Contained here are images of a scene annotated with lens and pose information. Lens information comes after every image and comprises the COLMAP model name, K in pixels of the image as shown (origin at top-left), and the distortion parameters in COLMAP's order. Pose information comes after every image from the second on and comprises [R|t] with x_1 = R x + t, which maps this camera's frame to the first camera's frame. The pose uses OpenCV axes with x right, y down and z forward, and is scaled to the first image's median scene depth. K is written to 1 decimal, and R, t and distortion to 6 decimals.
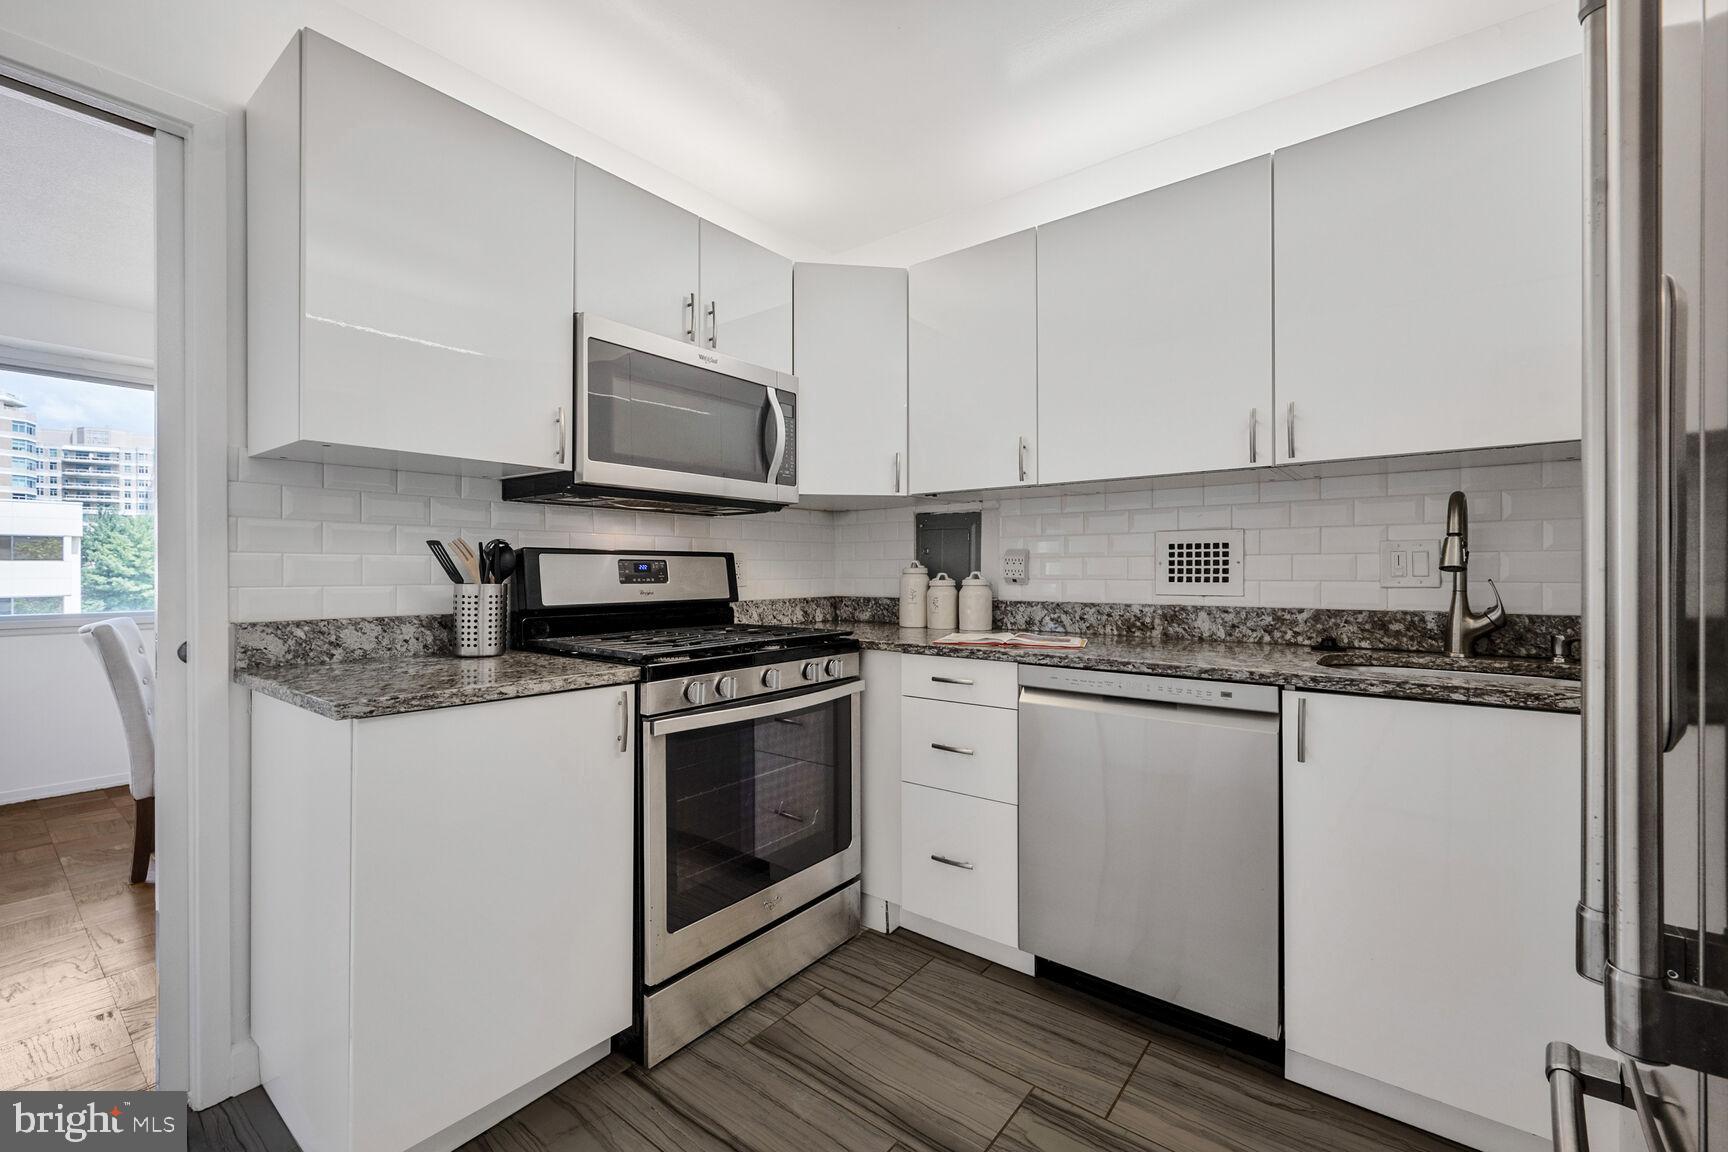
lens RADIAL K [[712.9, 0, 862.6], [0, 712.9, 565.4], [0, 0, 1]] dist [0.000408, 0.000018]
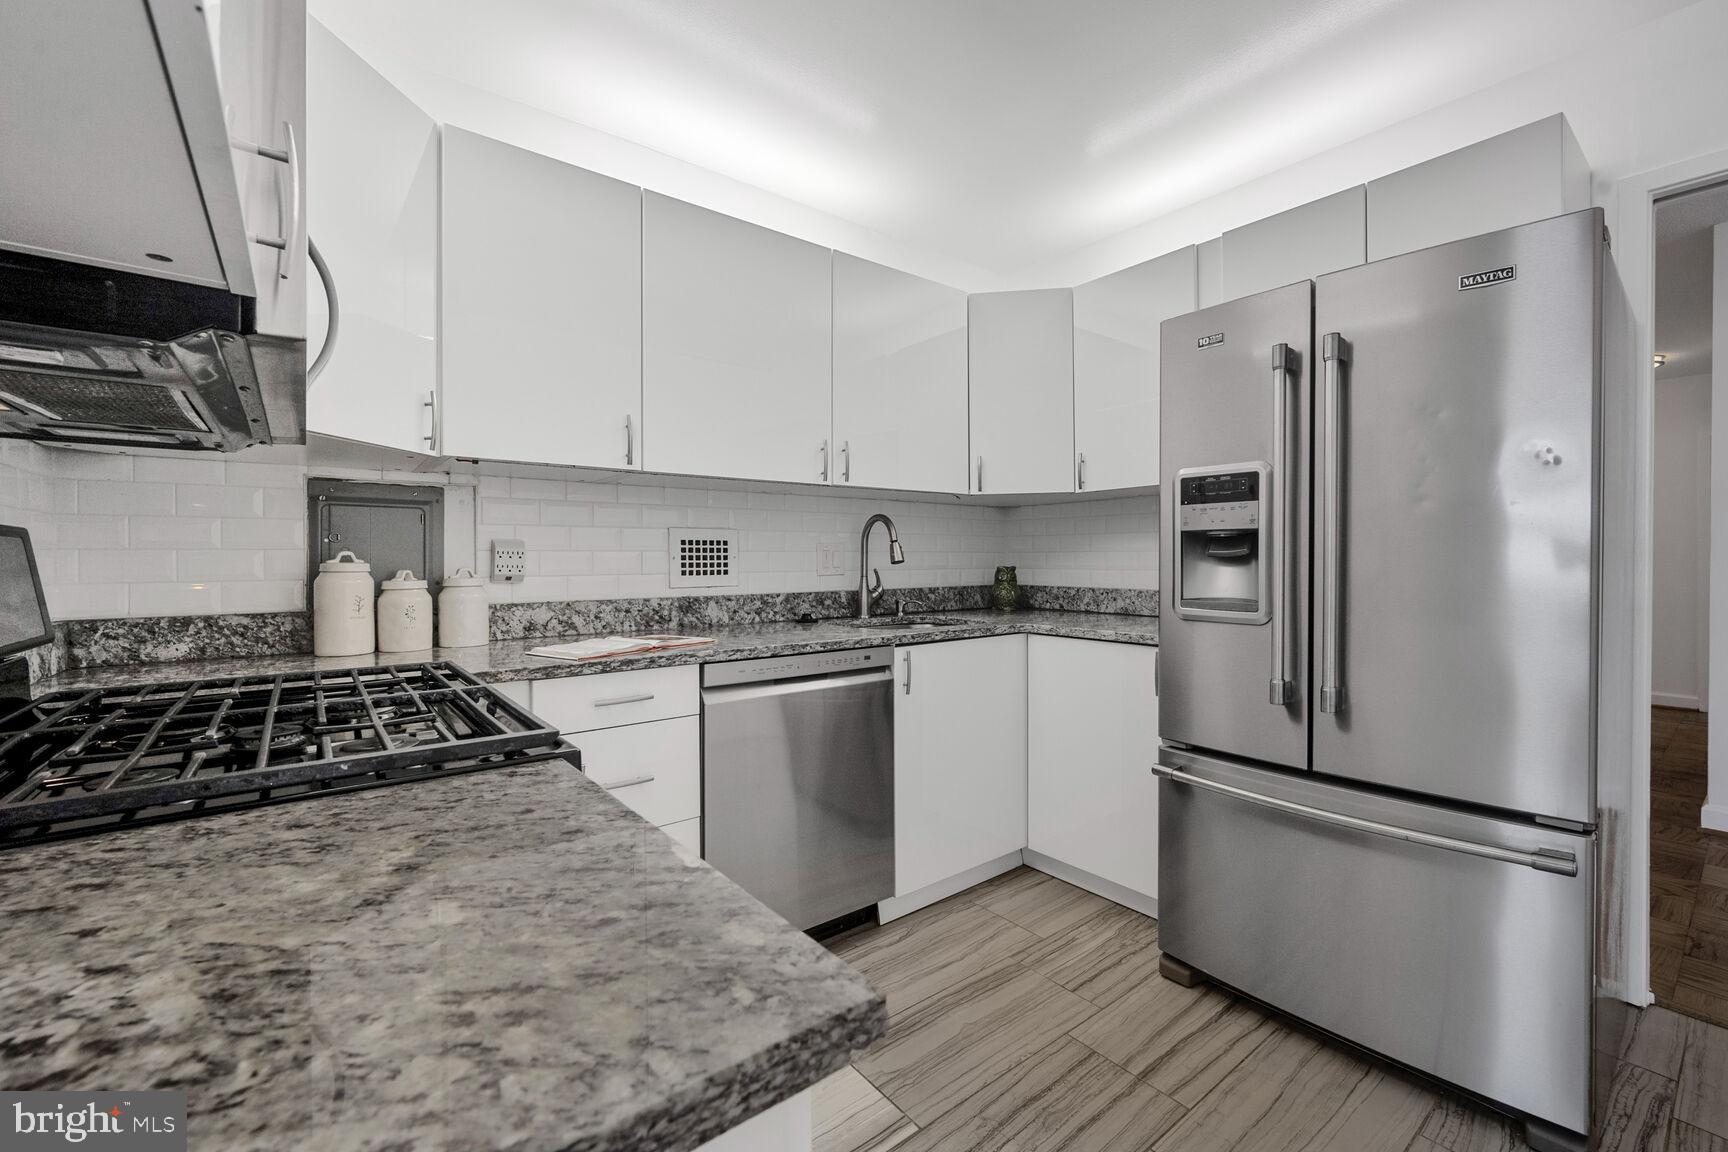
lens RADIAL K [[712.9, 0, 862.6], [0, 712.9, 565.4], [0, 0, 1]] dist [0.000408, 0.000018]
pose [[0.239372, -0.006104, 0.970909, -0.564988], [-0.001518, 0.999977, 0.006661, 0.000688], [-0.970927, -0.003069, 0.239357, 0.502109]]
